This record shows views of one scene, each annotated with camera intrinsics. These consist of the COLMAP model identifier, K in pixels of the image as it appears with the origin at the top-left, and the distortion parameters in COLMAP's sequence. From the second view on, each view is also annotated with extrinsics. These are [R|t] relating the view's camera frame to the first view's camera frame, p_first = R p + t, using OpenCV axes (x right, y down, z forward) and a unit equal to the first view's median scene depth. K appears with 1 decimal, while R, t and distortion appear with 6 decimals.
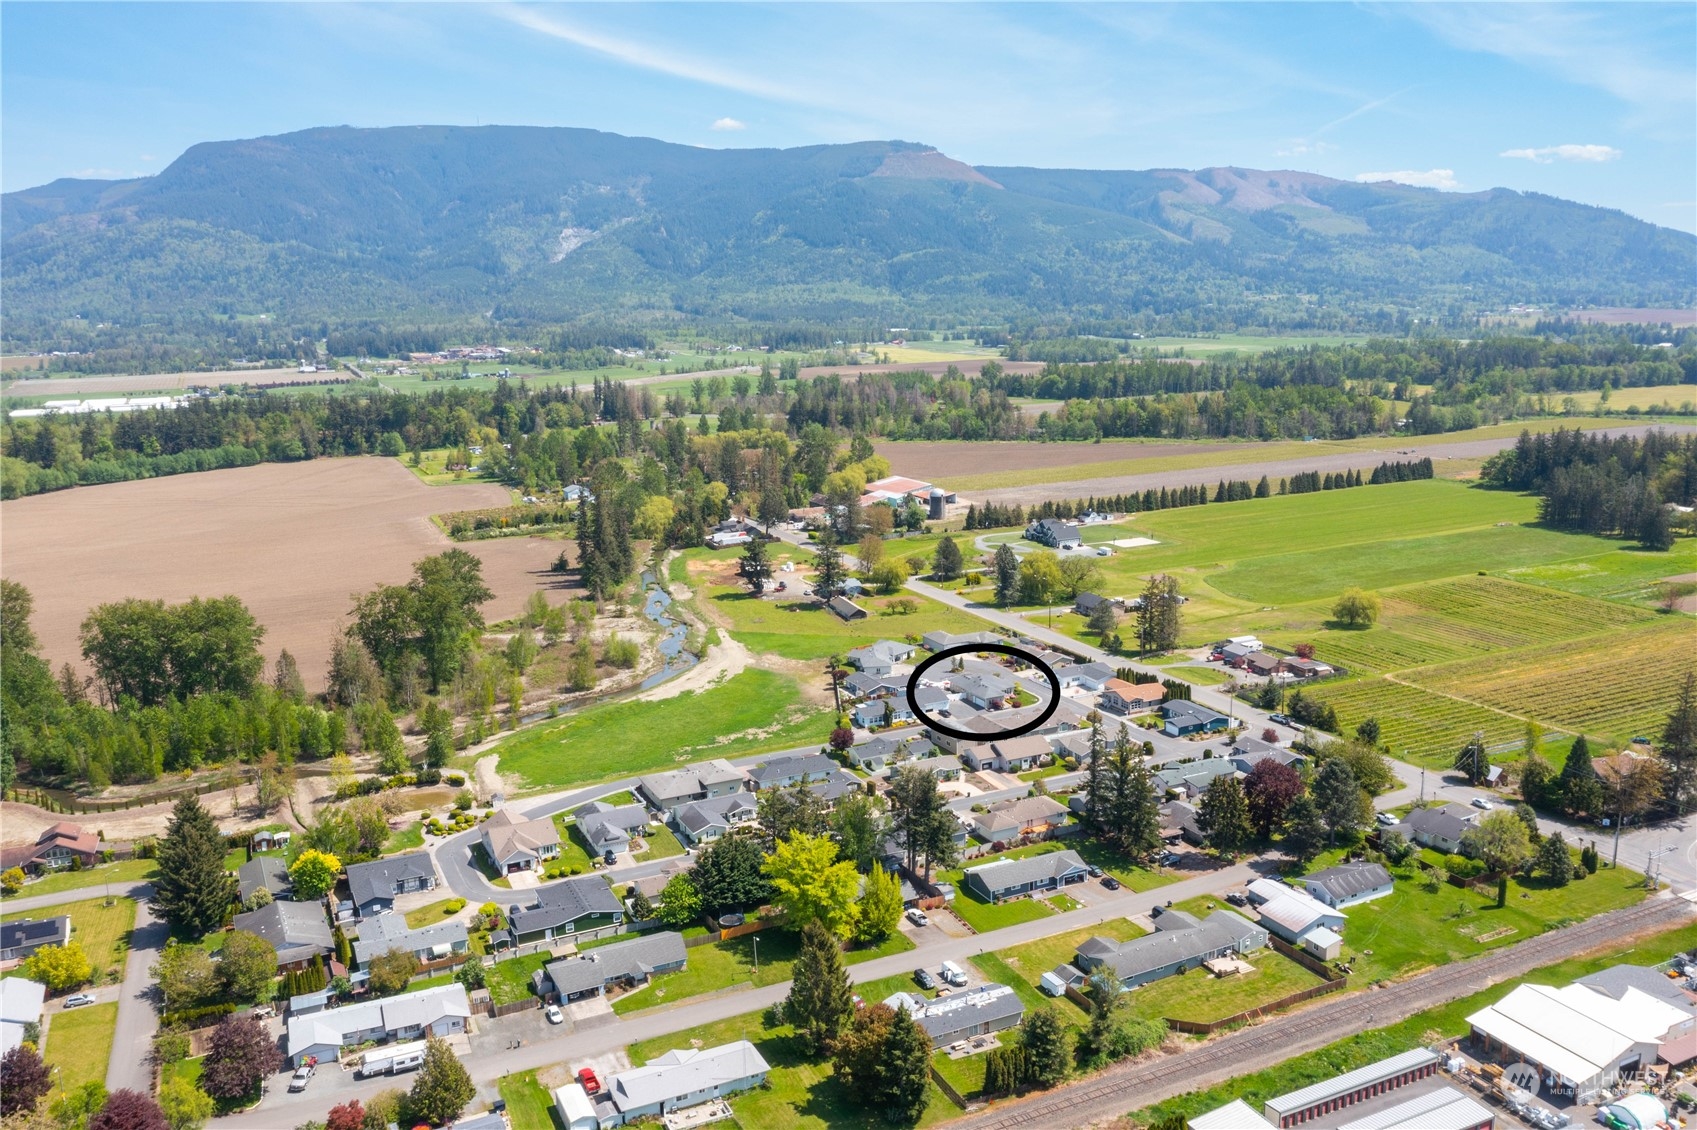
lens RADIAL K [[1365.4, 0, 853.8], [0, 1365.4, 562.1], [0, 0, 1]] dist [-0.022680, 0.011858]
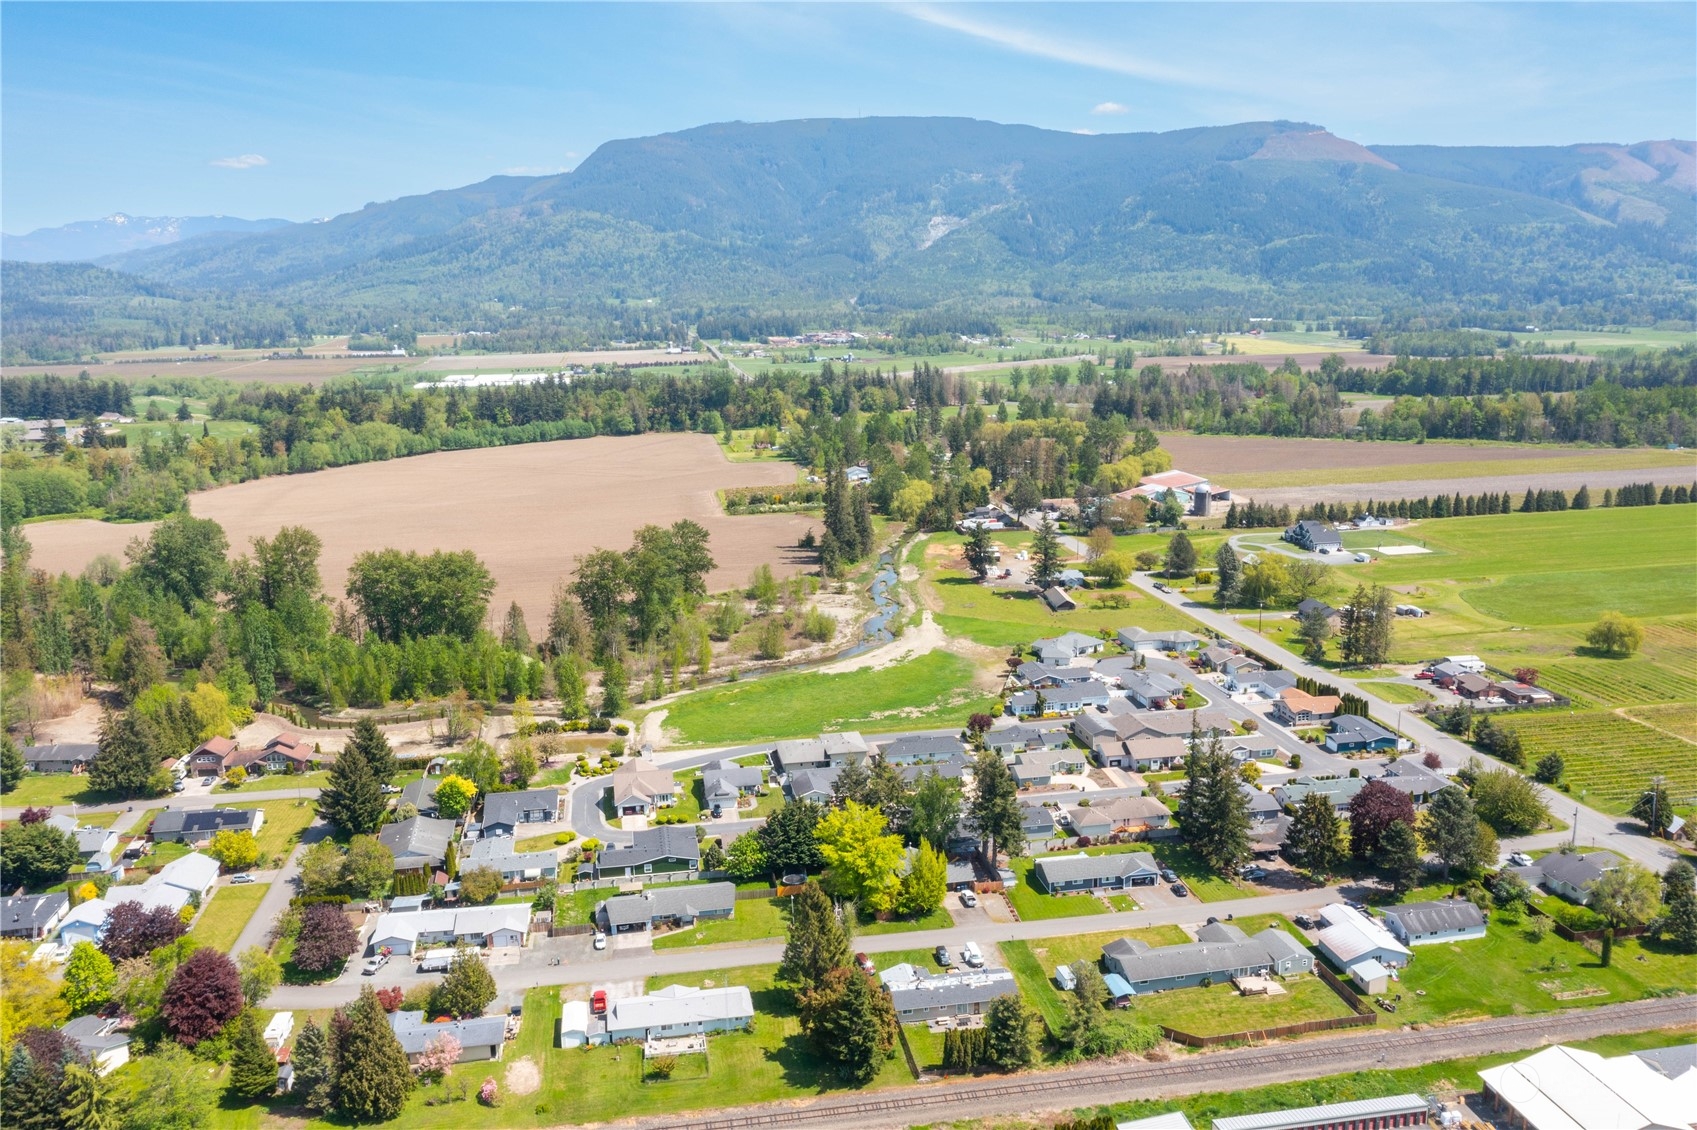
lens RADIAL K [[1365.4, 0, 843.8], [0, 1365.4, 565.4], [0, 0, 1]] dist [-0.022680, 0.011858]
pose [[0.960965, 0.057268, -0.270677, 0.125281], [-0.054128, 0.998352, 0.019058, -0.001380], [0.271322, -0.003662, 0.962482, -0.002955]]
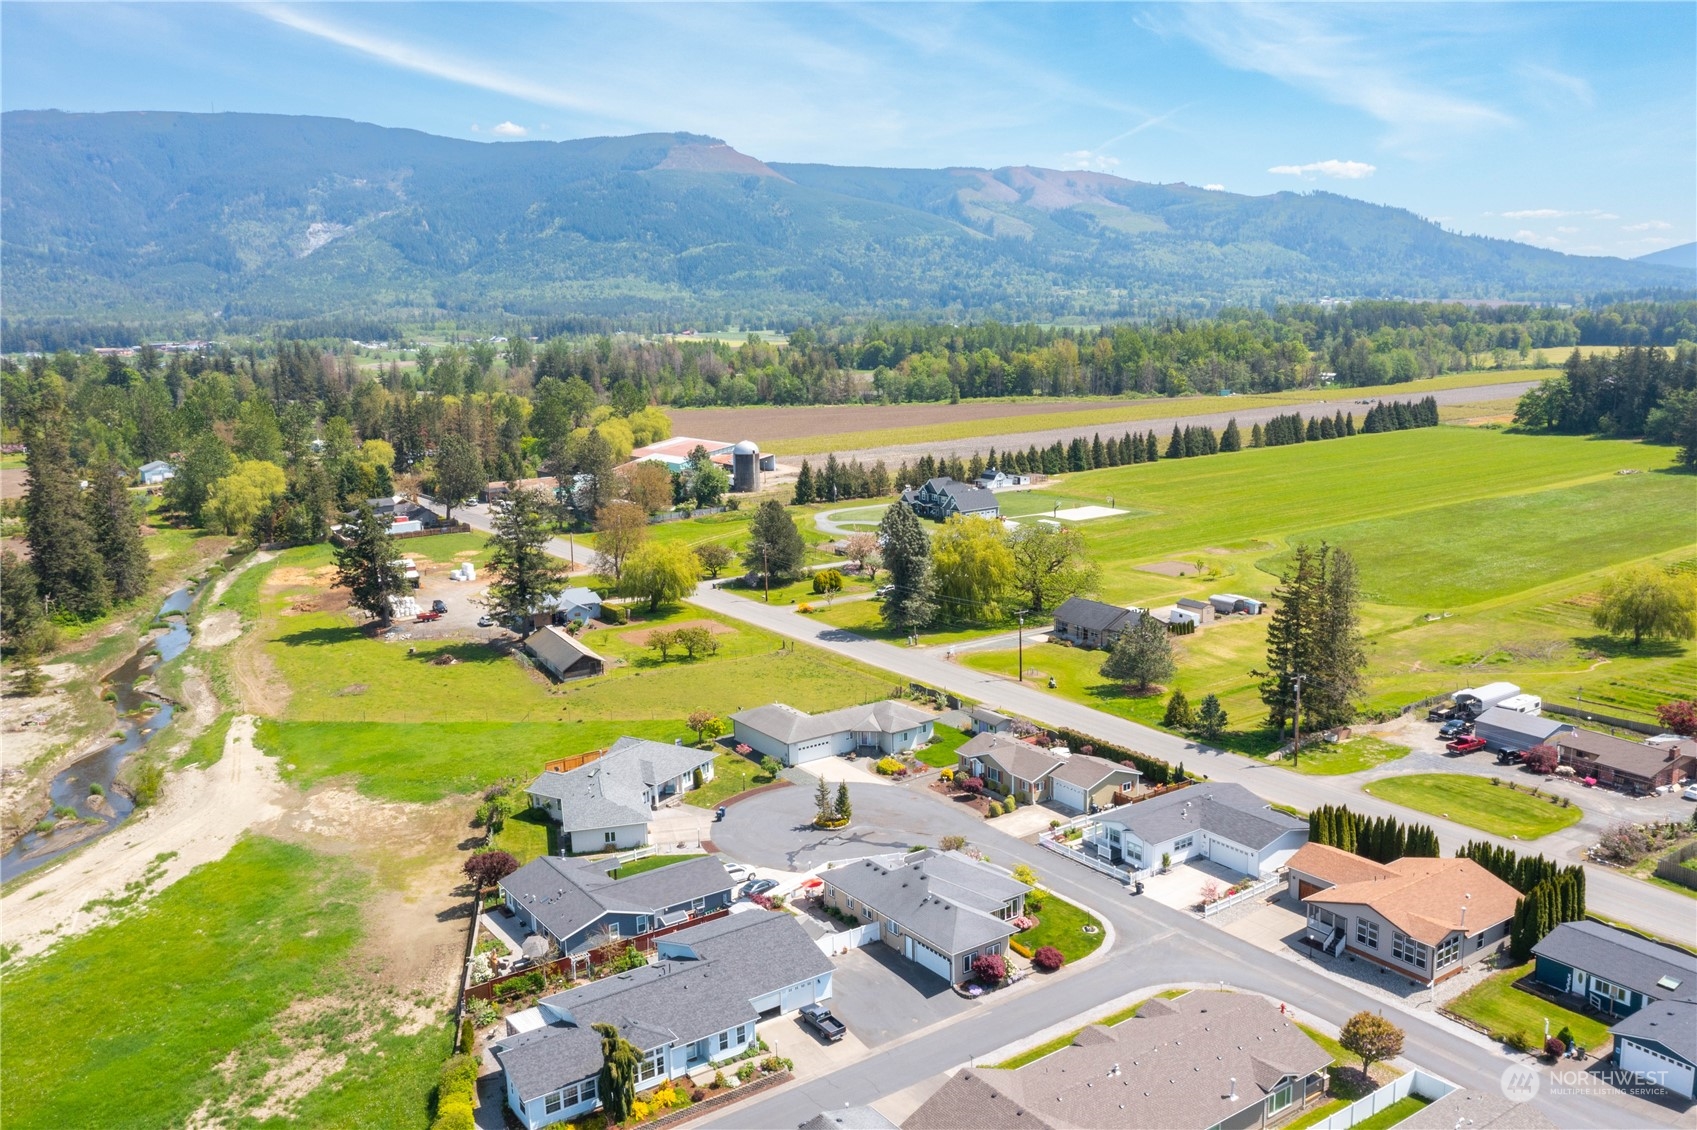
lens RADIAL K [[1365.4, 0, 855.0], [0, 1365.4, 564.7], [0, 0, 1]] dist [-0.022680, 0.011858]
pose [[0.988829, -0.033327, 0.145279, 0.029527], [0.035173, 0.999330, -0.010154, 0.014118], [-0.144843, 0.015150, 0.989339, 0.600968]]
